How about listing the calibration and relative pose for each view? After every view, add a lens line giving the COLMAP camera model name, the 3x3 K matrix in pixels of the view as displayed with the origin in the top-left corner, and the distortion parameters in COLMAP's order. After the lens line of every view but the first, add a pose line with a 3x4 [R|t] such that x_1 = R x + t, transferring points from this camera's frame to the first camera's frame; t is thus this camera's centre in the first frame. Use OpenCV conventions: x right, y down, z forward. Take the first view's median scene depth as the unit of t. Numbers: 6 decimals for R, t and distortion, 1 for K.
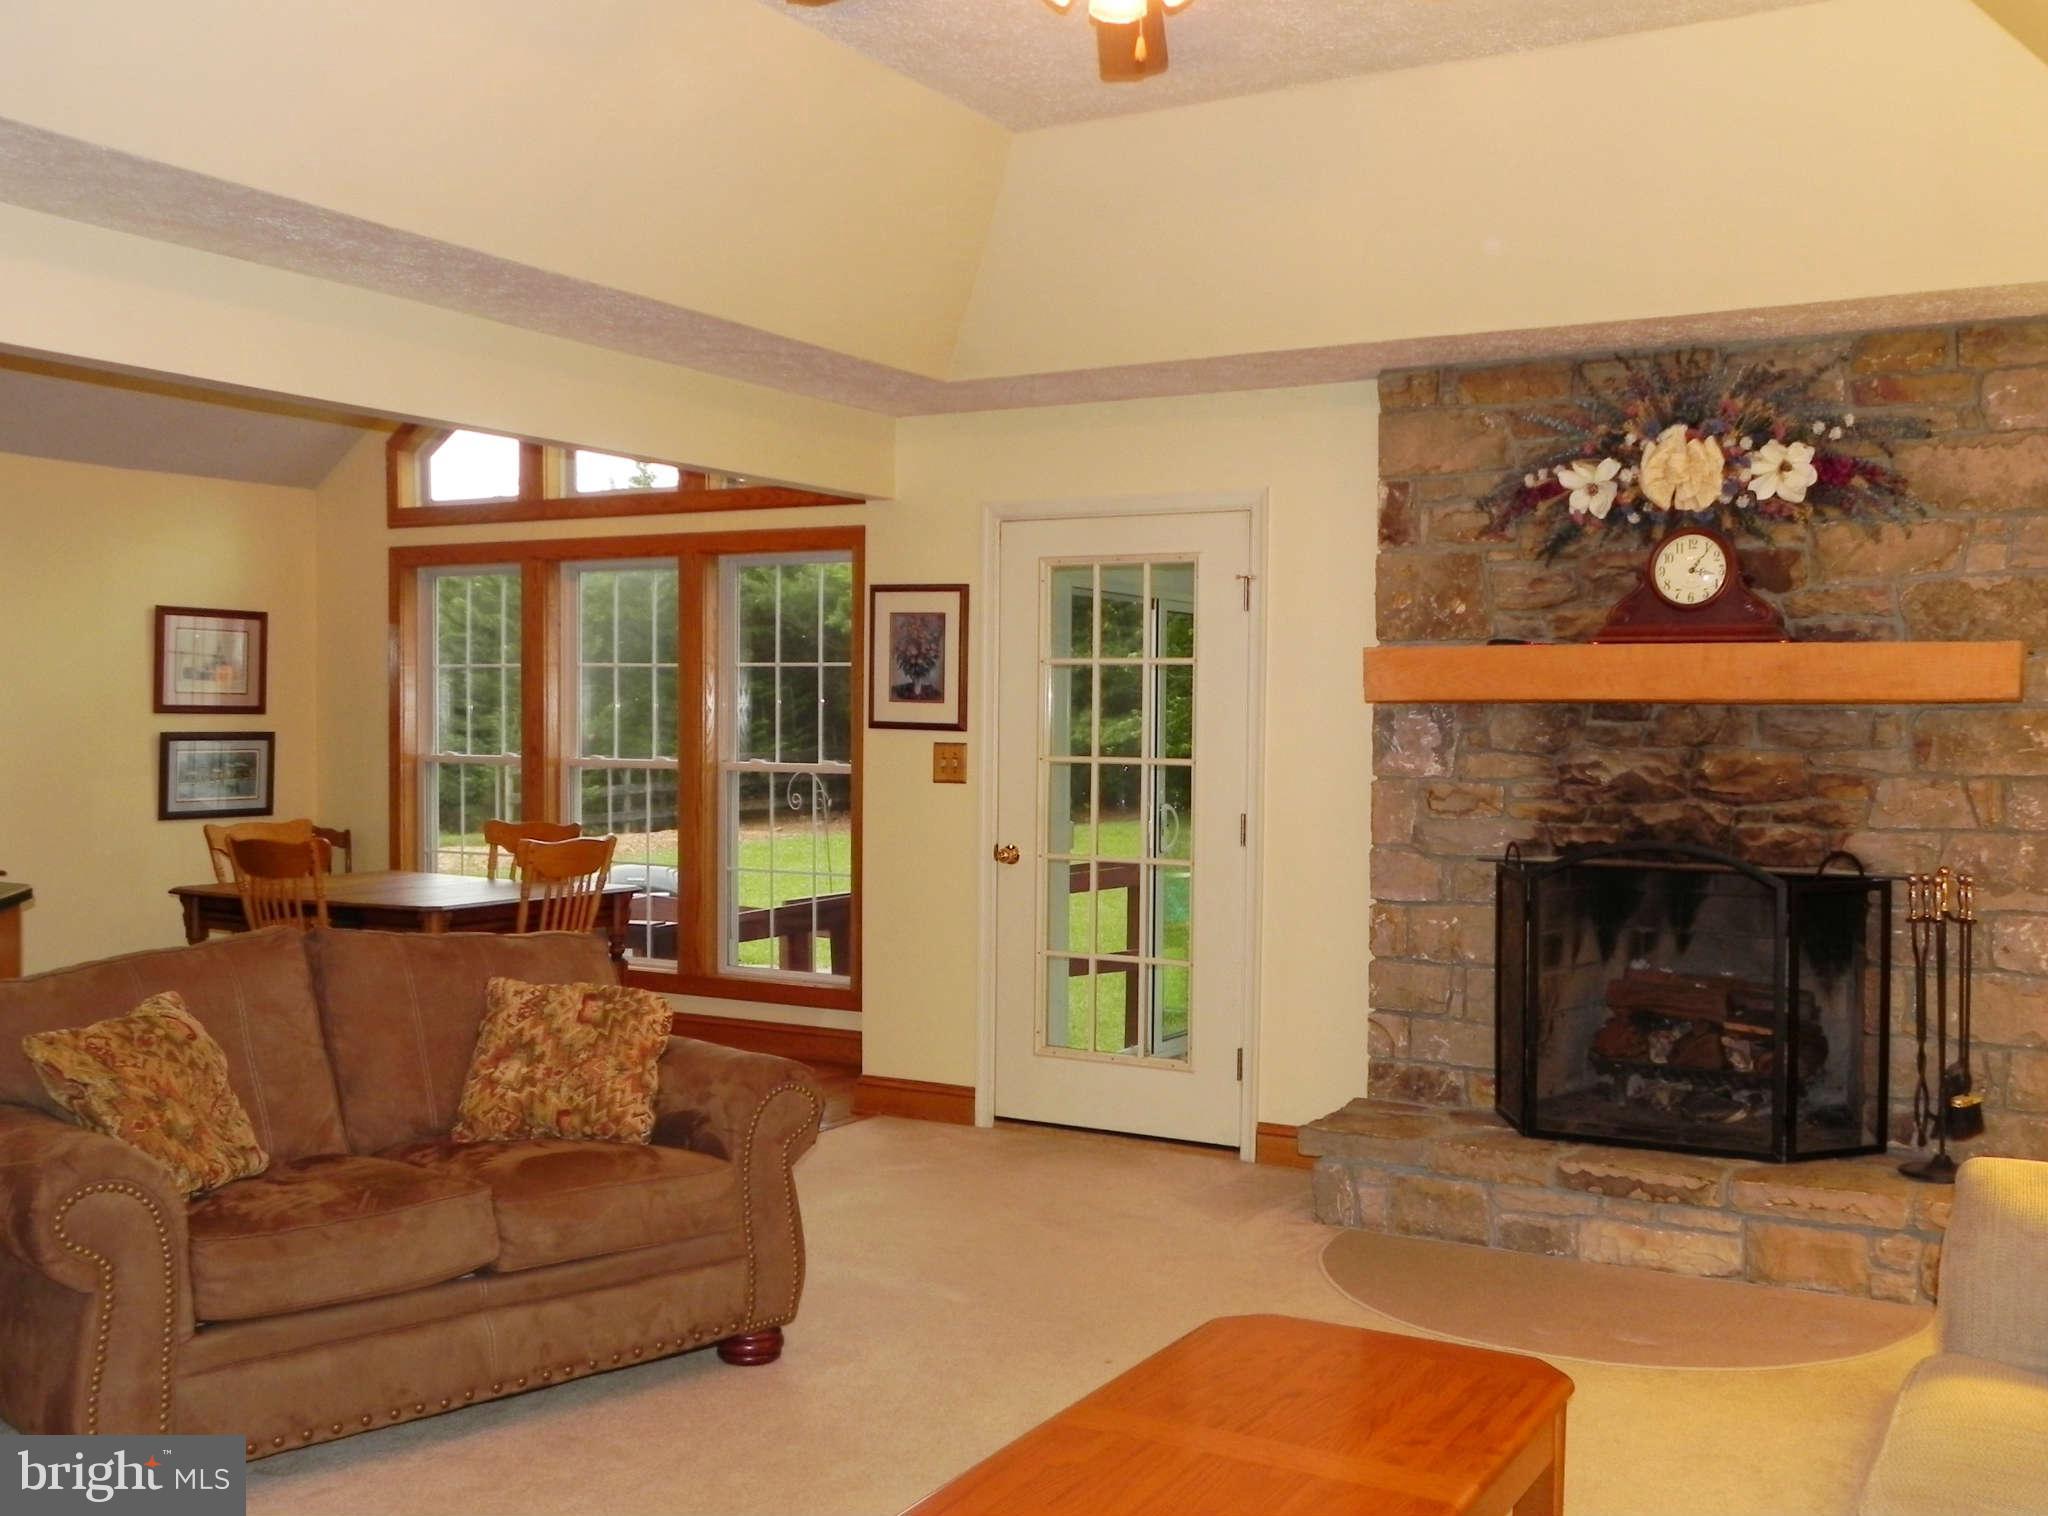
lens RADIAL K [[1985.1, 0, 1024.4], [0, 1985.1, 760.1], [0, 0, 1]] dist [0.001883, 0.000000]
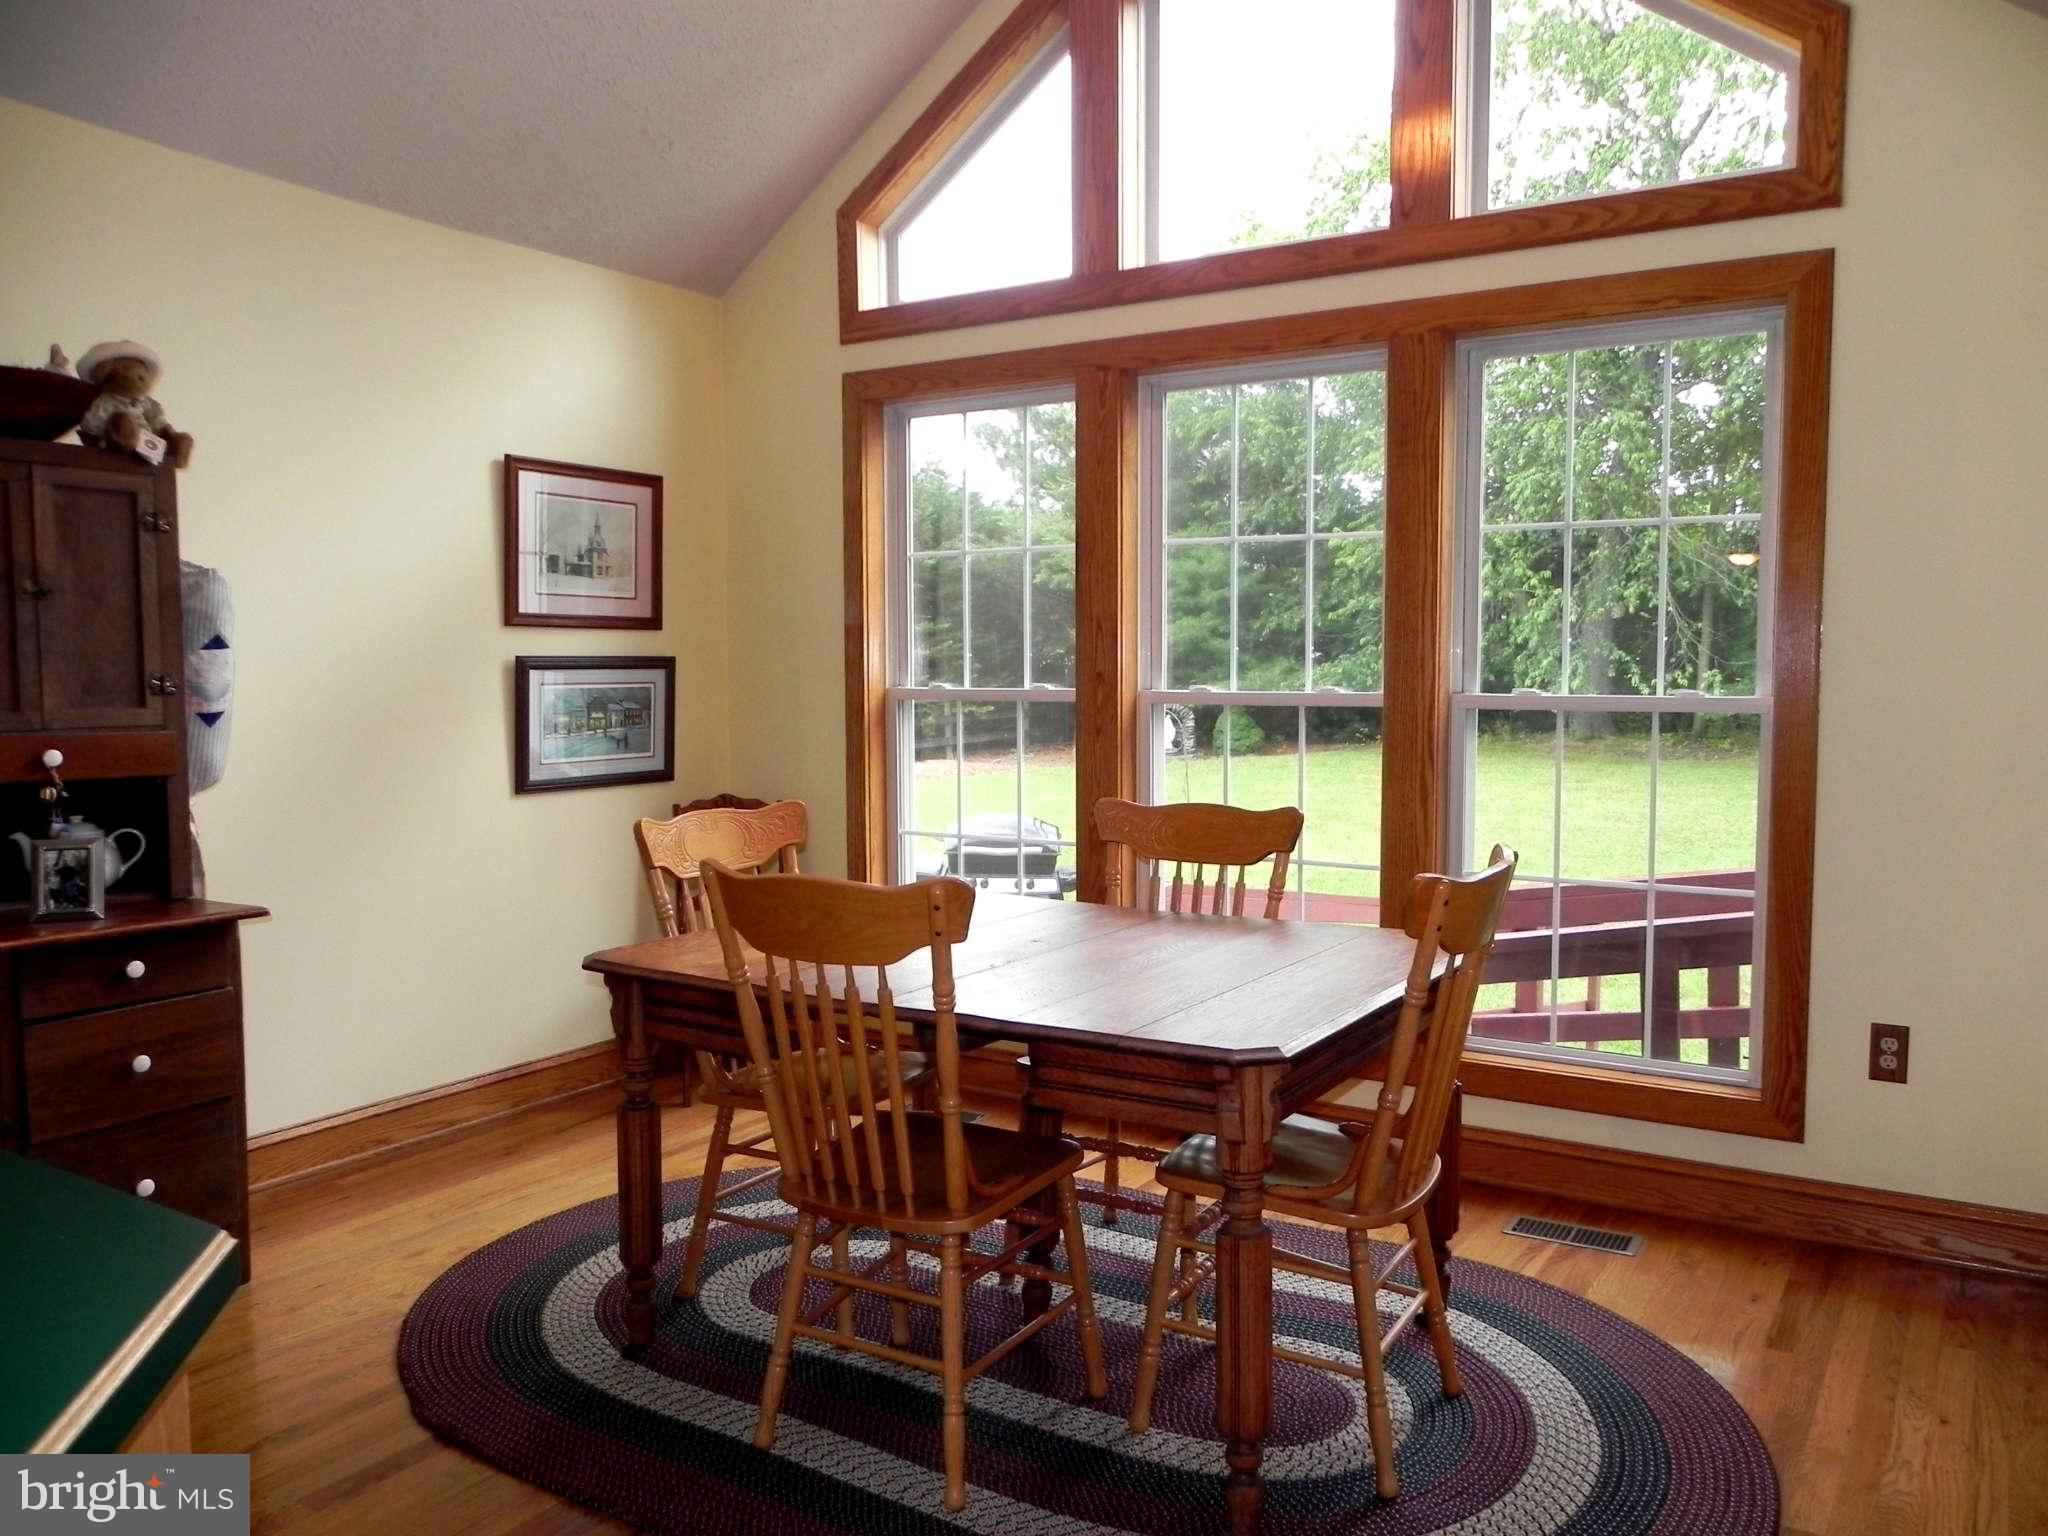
lens RADIAL K [[1531.6, 0, 1026.5], [0, 1531.6, 773.4], [0, 0, 1]] dist [-0.006285, -0.004757]
pose [[0.998865, -0.004610, -0.047403, -0.343947], [0.006887, 0.998824, 0.047990, 0.001695], [0.047126, -0.048262, 0.997722, 0.715732]]
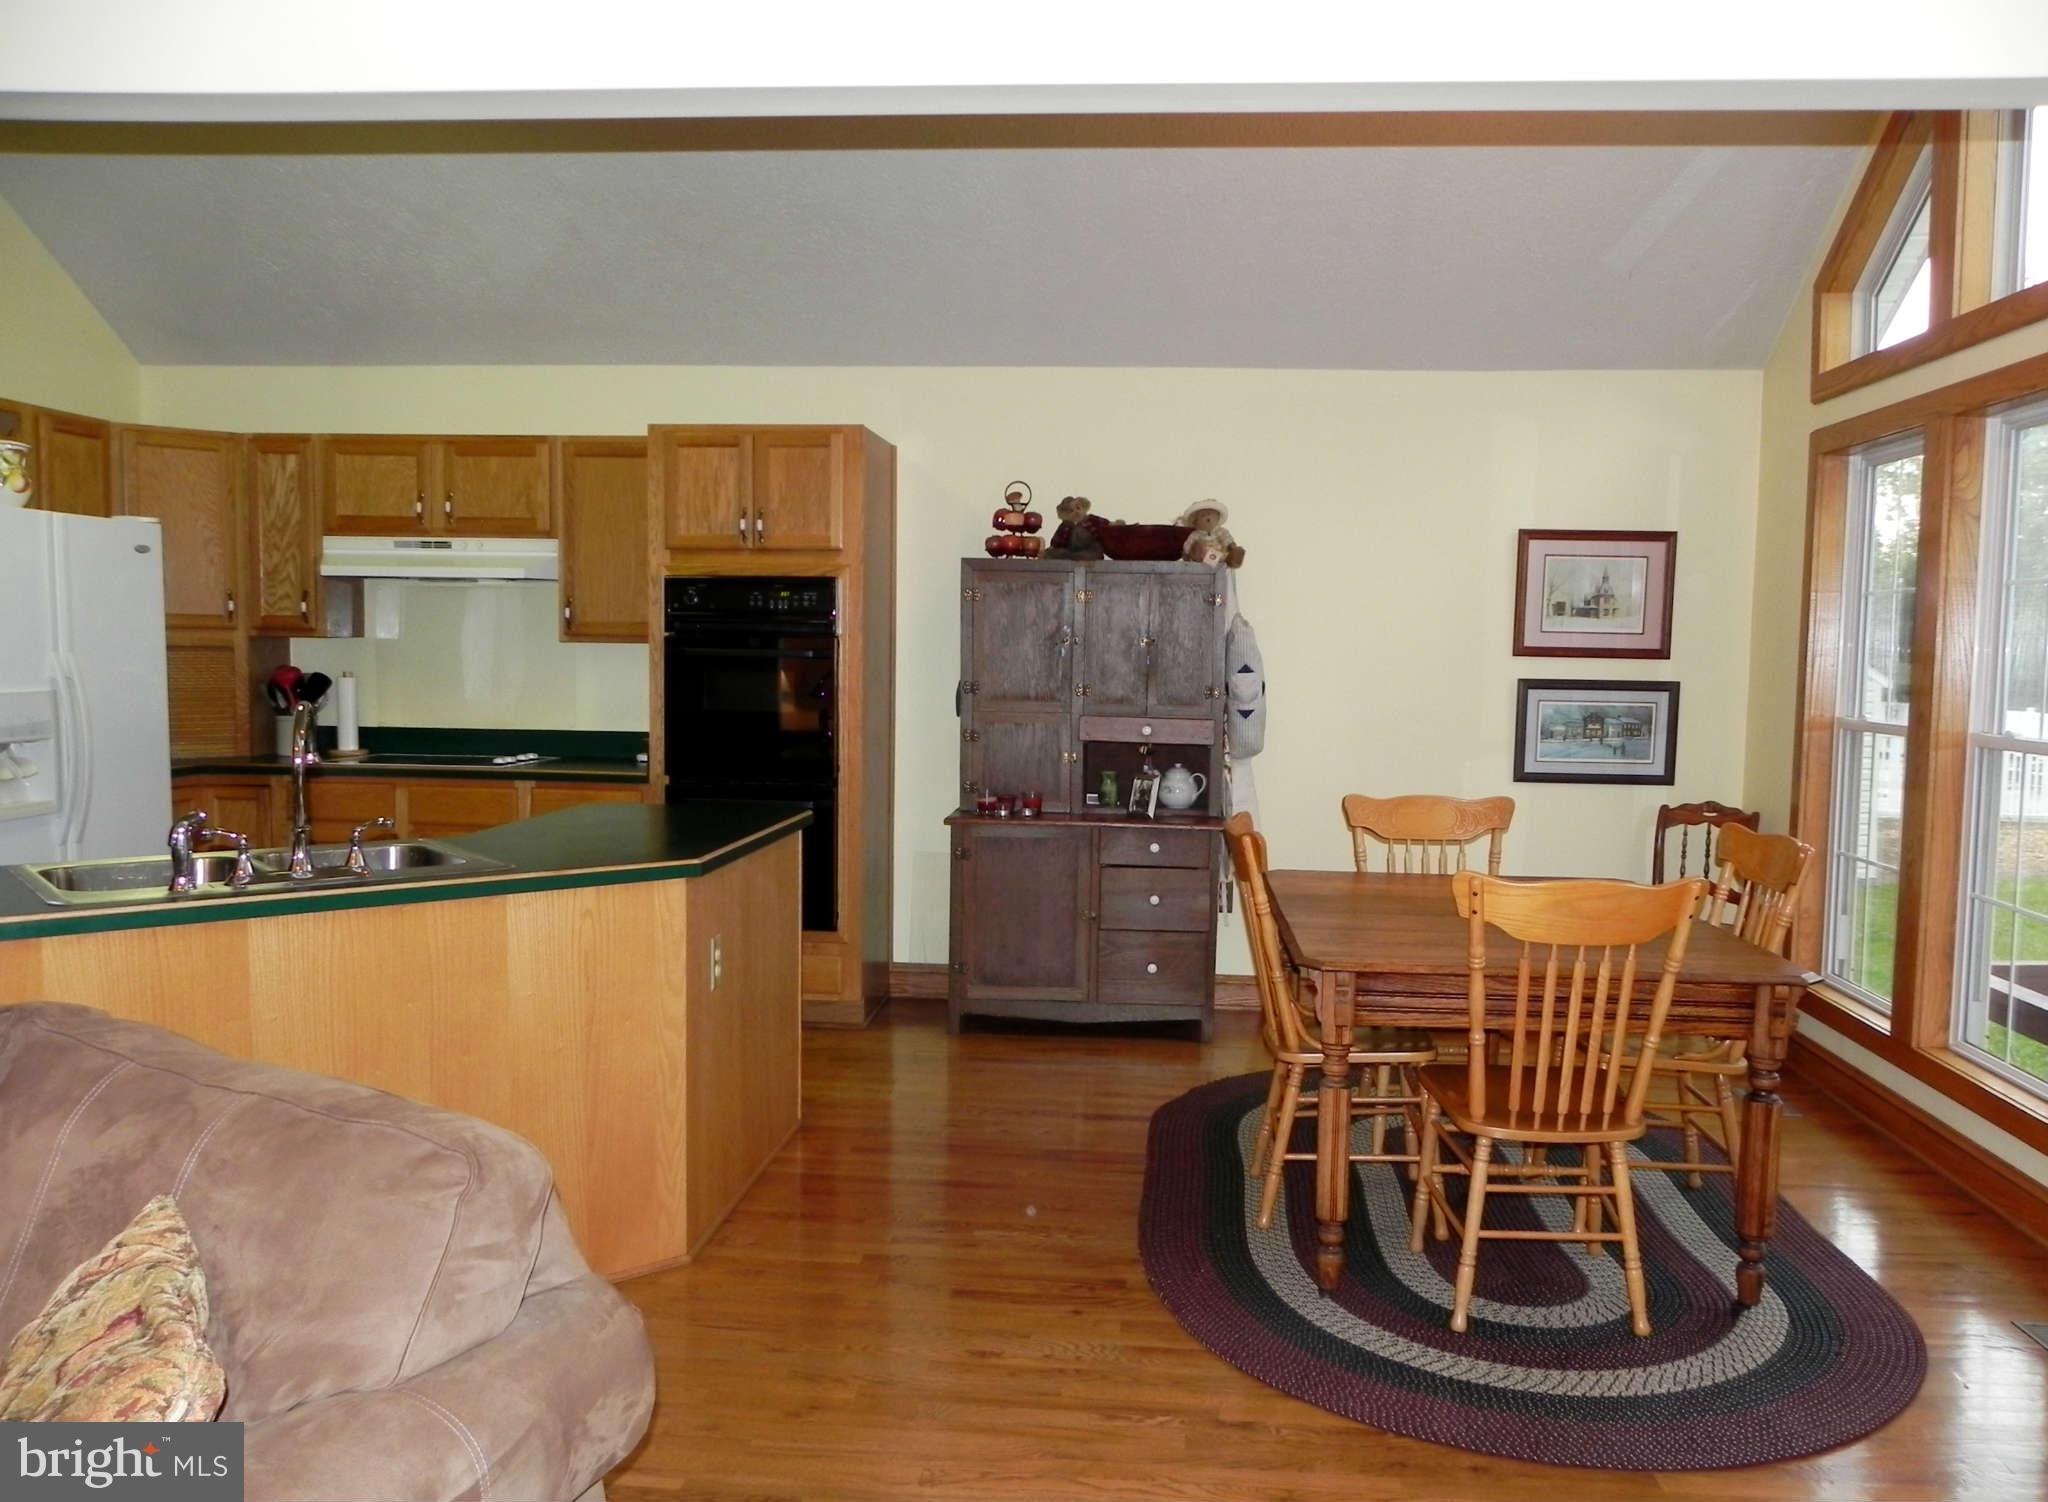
lens RADIAL K [[1509.6, 0, 1042.4], [0, 1509.6, 747.1], [0, 0, 1]] dist [0.004000, -0.000803]
pose [[0.426356, 0.064642, -0.902243, 0.090757], [-0.033559, 0.997887, 0.055636, -0.019307], [0.903933, 0.006557, 0.427624, 0.745490]]
